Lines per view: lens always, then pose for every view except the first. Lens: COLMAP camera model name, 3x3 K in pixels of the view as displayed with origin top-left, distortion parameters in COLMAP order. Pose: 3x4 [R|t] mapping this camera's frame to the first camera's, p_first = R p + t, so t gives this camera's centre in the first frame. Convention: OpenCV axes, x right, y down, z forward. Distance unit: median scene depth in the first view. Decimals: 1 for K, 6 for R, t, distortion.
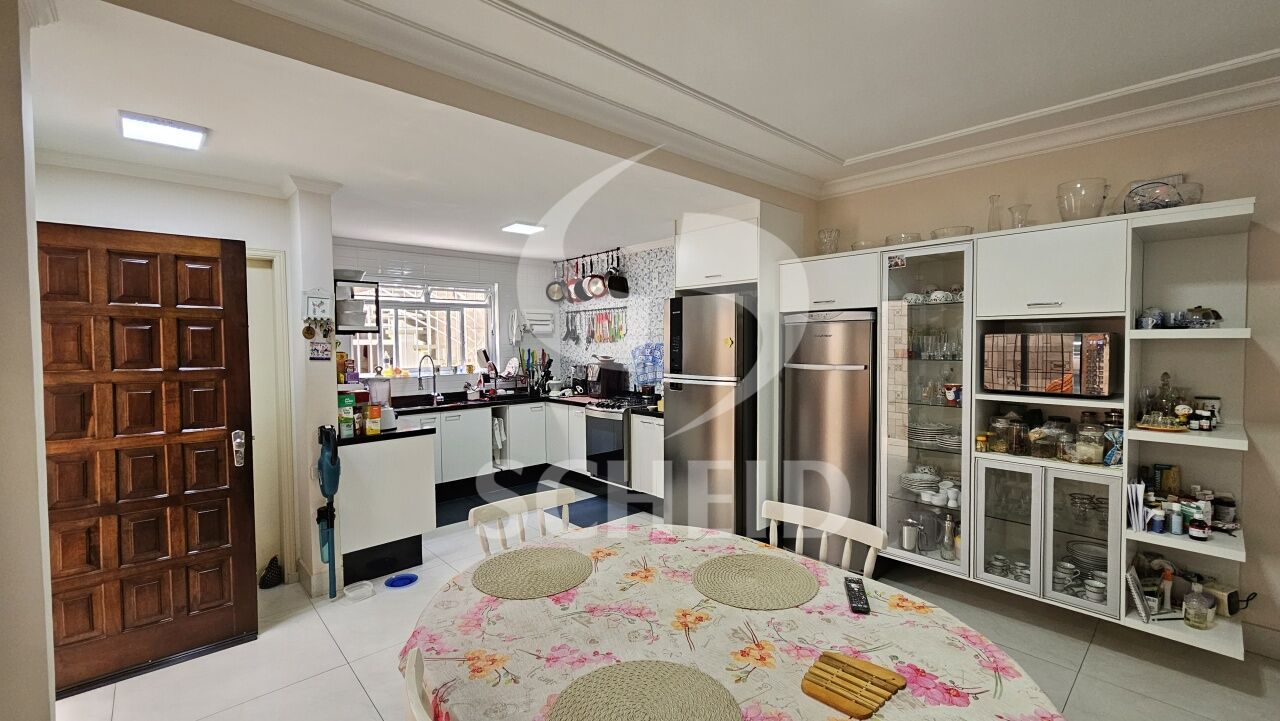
lens RADIAL K [[527.0, 0, 644.7], [0, 527.0, 360.9], [0, 0, 1]] dist [0.000793, -0.000090]
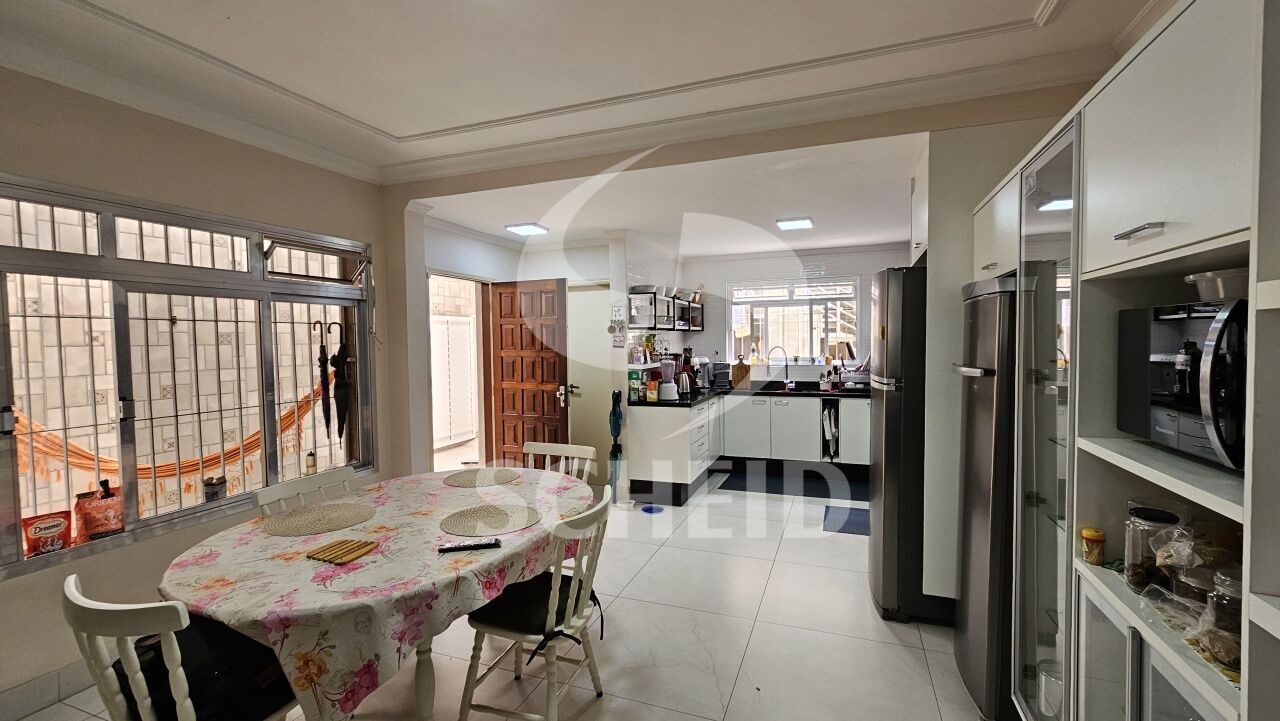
lens RADIAL K [[524.3, 0, 648.8], [0, 524.3, 360.0], [0, 0, 1]] dist [-0.000534, 0.000026]
pose [[0.453751, 0.035496, -0.890422, 0.443987], [-0.025416, 0.999315, 0.026886, -0.004651], [0.890766, 0.010431, 0.454342, 0.224205]]
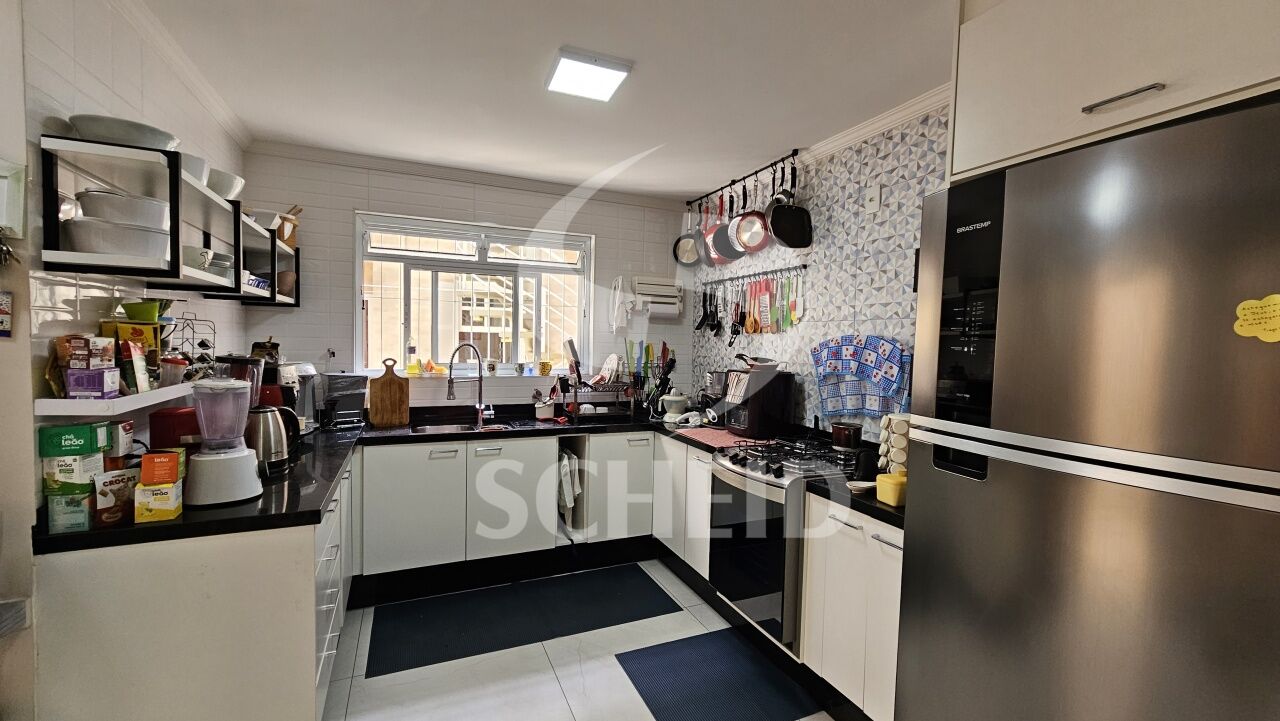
lens RADIAL K [[527.0, 0, 644.7], [0, 527.0, 360.9], [0, 0, 1]] dist [0.000793, -0.000090]
pose [[0.946493, 0.044217, -0.319680, -0.014772], [-0.044351, 0.998992, 0.006865, -0.004096], [0.319662, 0.007680, 0.947501, 0.452462]]
